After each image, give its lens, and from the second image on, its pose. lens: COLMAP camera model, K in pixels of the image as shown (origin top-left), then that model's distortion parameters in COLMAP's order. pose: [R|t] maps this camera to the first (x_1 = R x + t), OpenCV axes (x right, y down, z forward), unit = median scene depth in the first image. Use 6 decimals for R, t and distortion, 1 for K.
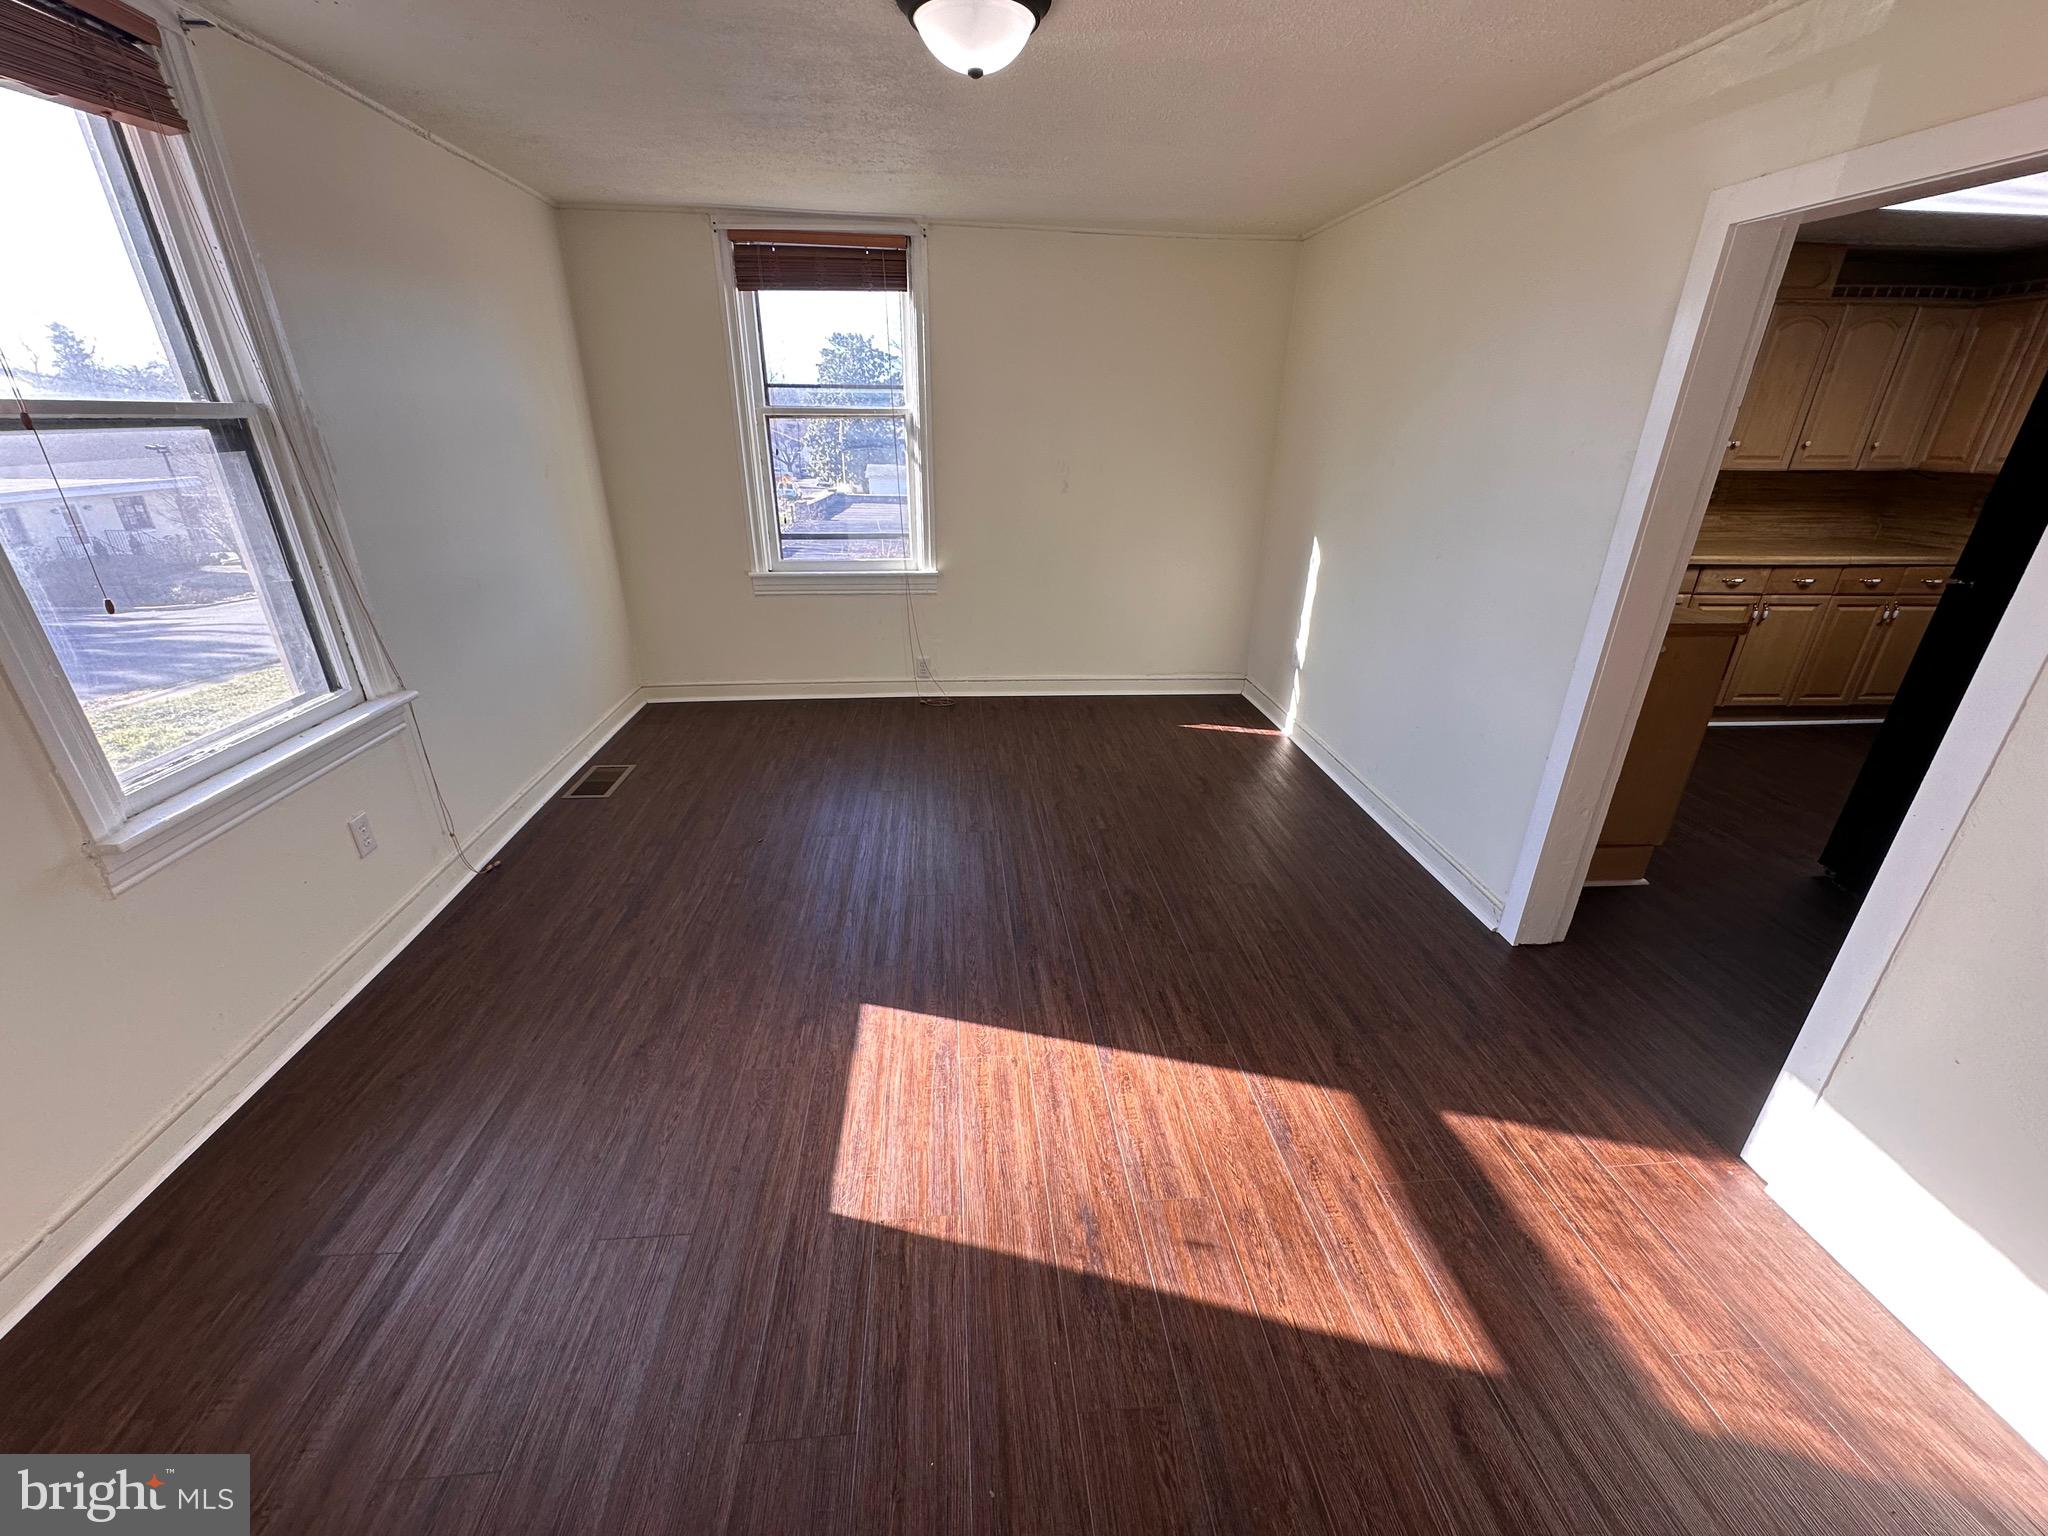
lens RADIAL K [[815.9, 0, 1024.6], [0, 815.9, 769.3], [0, 0, 1]] dist [-0.004575, 0.000812]
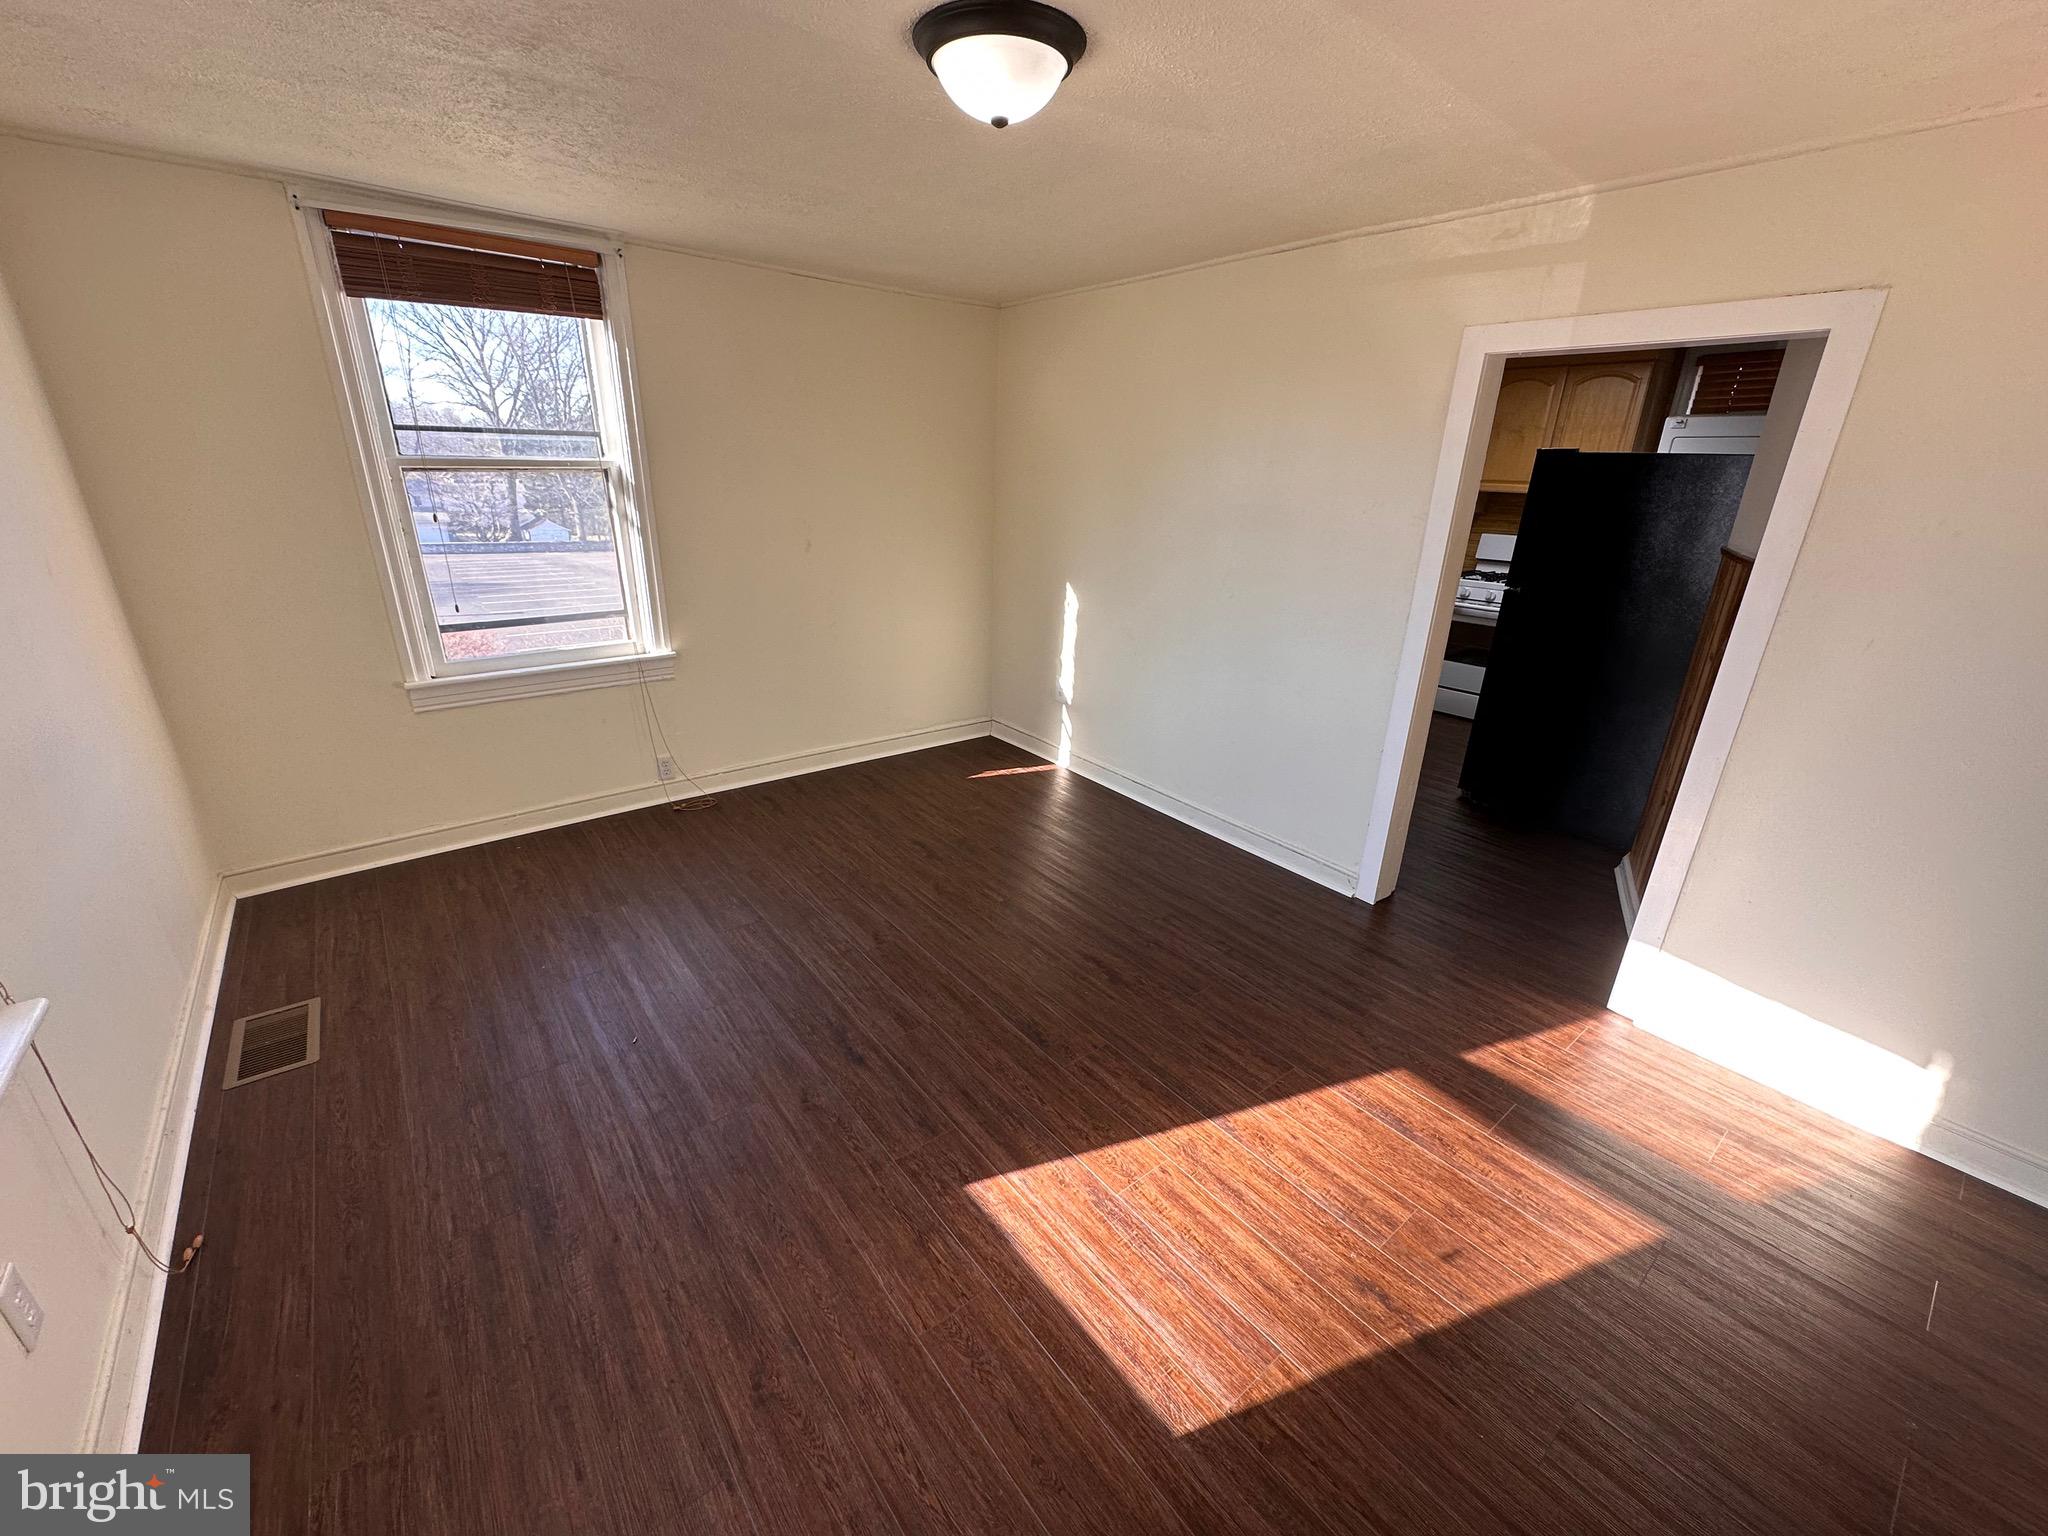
lens RADIAL K [[815.9, 0, 1025.2], [0, 815.9, 767.2], [0, 0, 1]] dist [-0.004575, 0.000812]
pose [[0.835040, -0.184992, 0.518156, -0.430006], [0.205113, 0.978557, 0.018813, -0.114764], [-0.510526, 0.090571, 0.855079, 0.190661]]
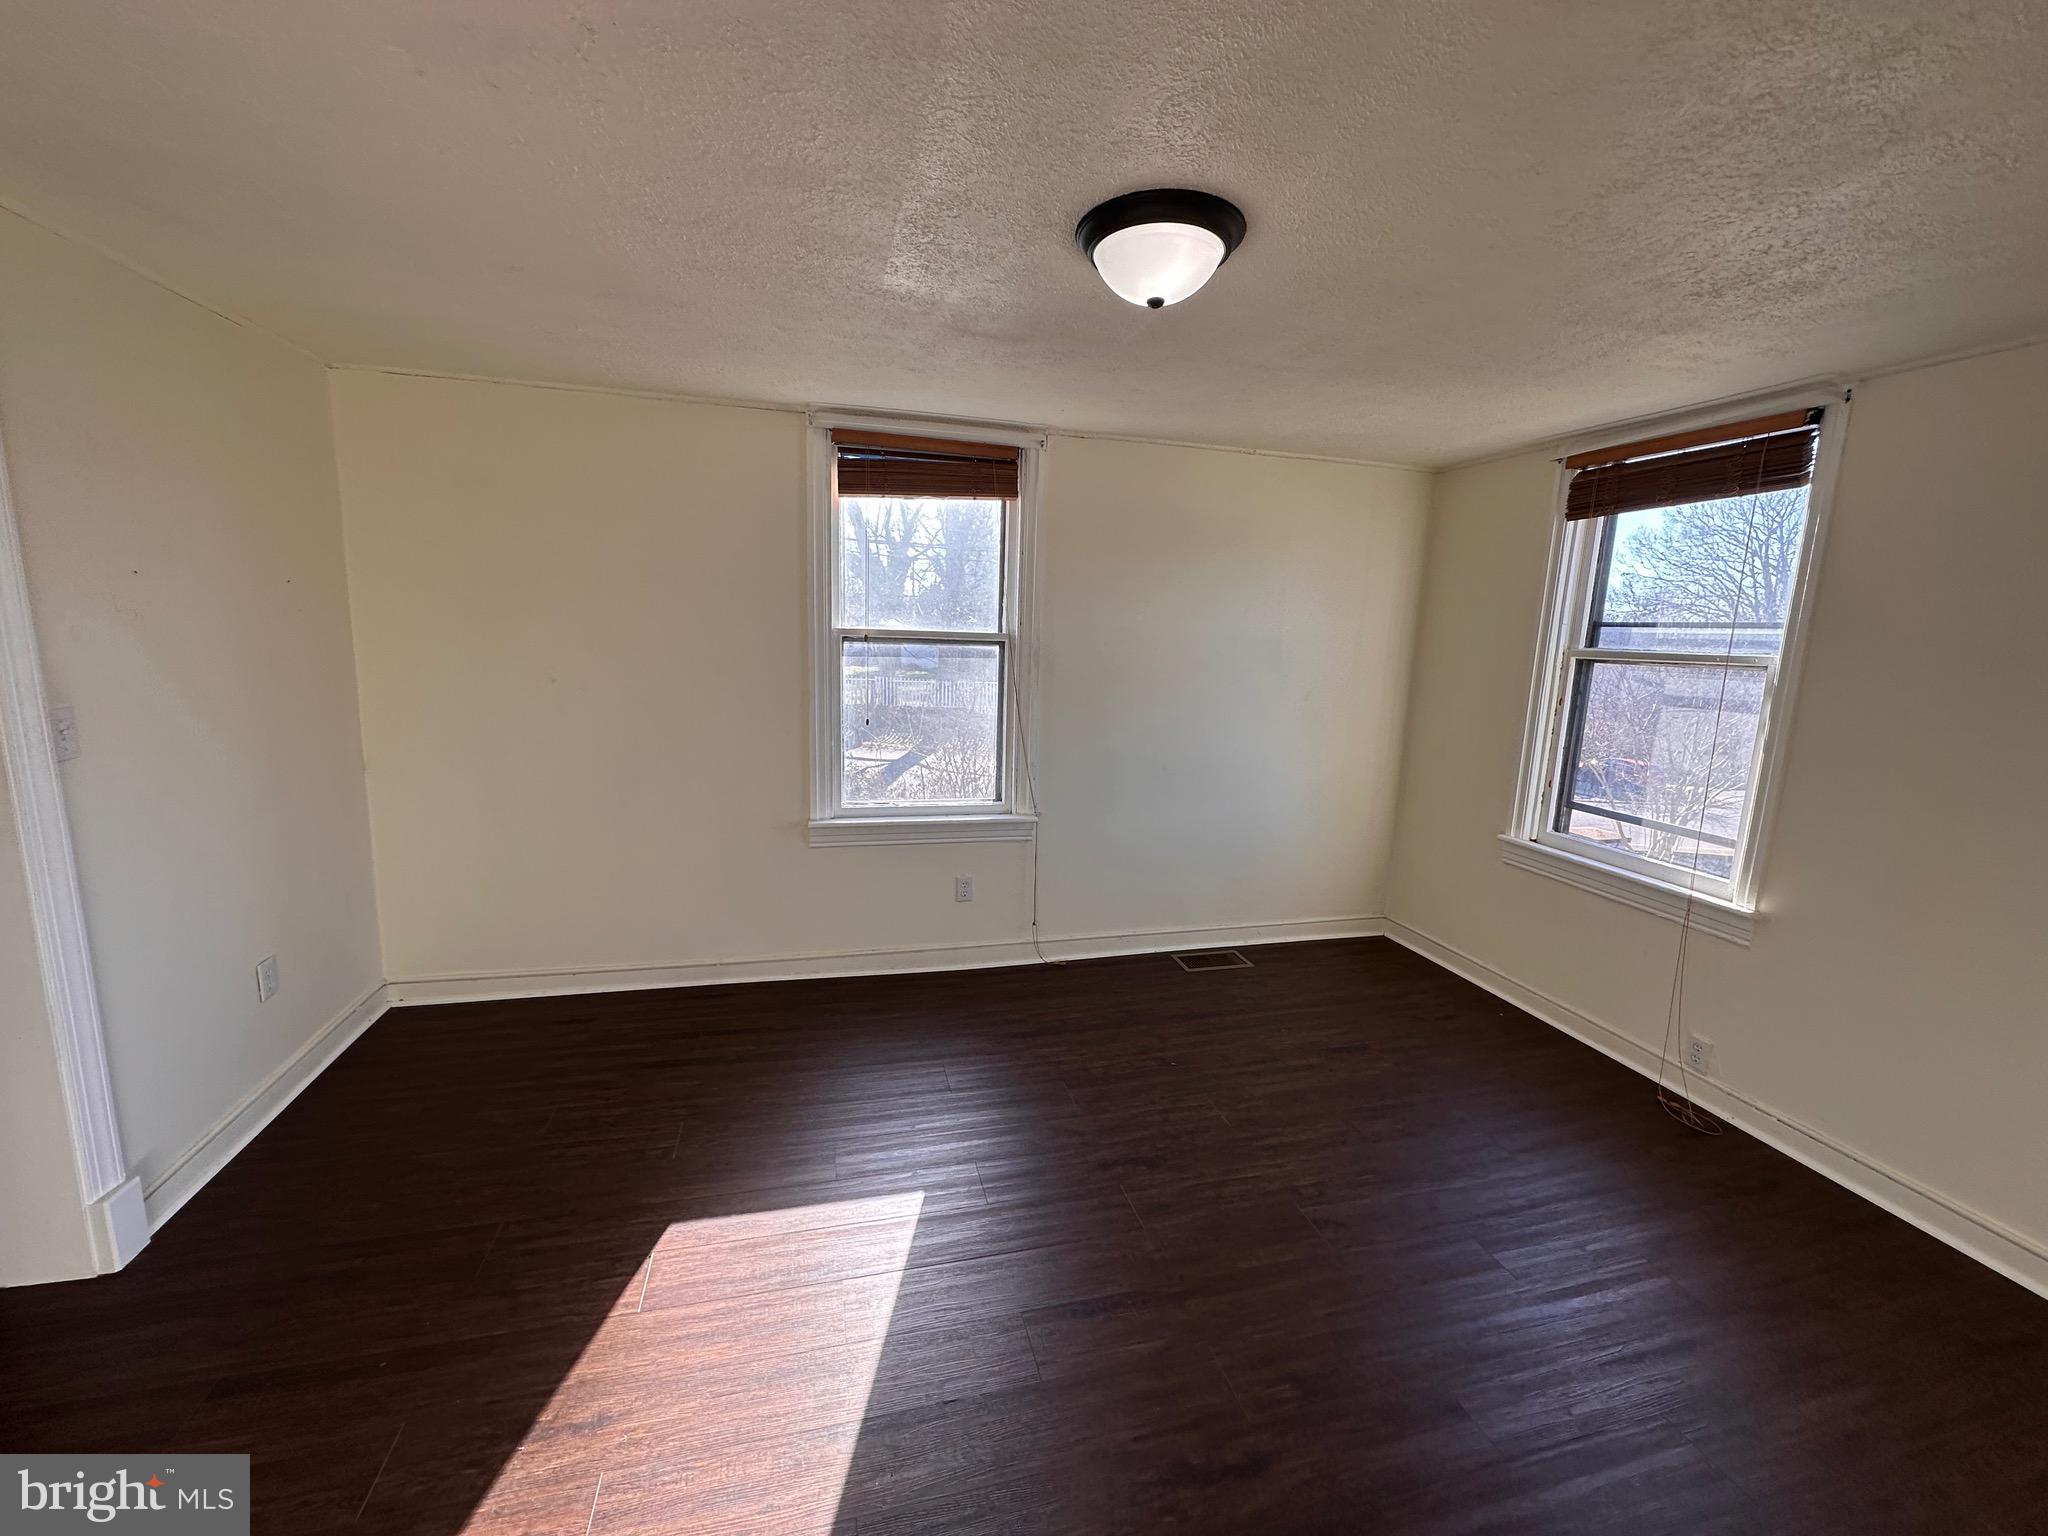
lens RADIAL K [[815.9, 0, 1022.8], [0, 815.9, 765.4], [0, 0, 1]] dist [-0.004575, 0.000812]
pose [[0.156893, 0.157005, -0.975056, 0.606195], [-0.422493, 0.903053, 0.077429, -0.264782], [0.892683, 0.399807, 0.208016, 0.598208]]
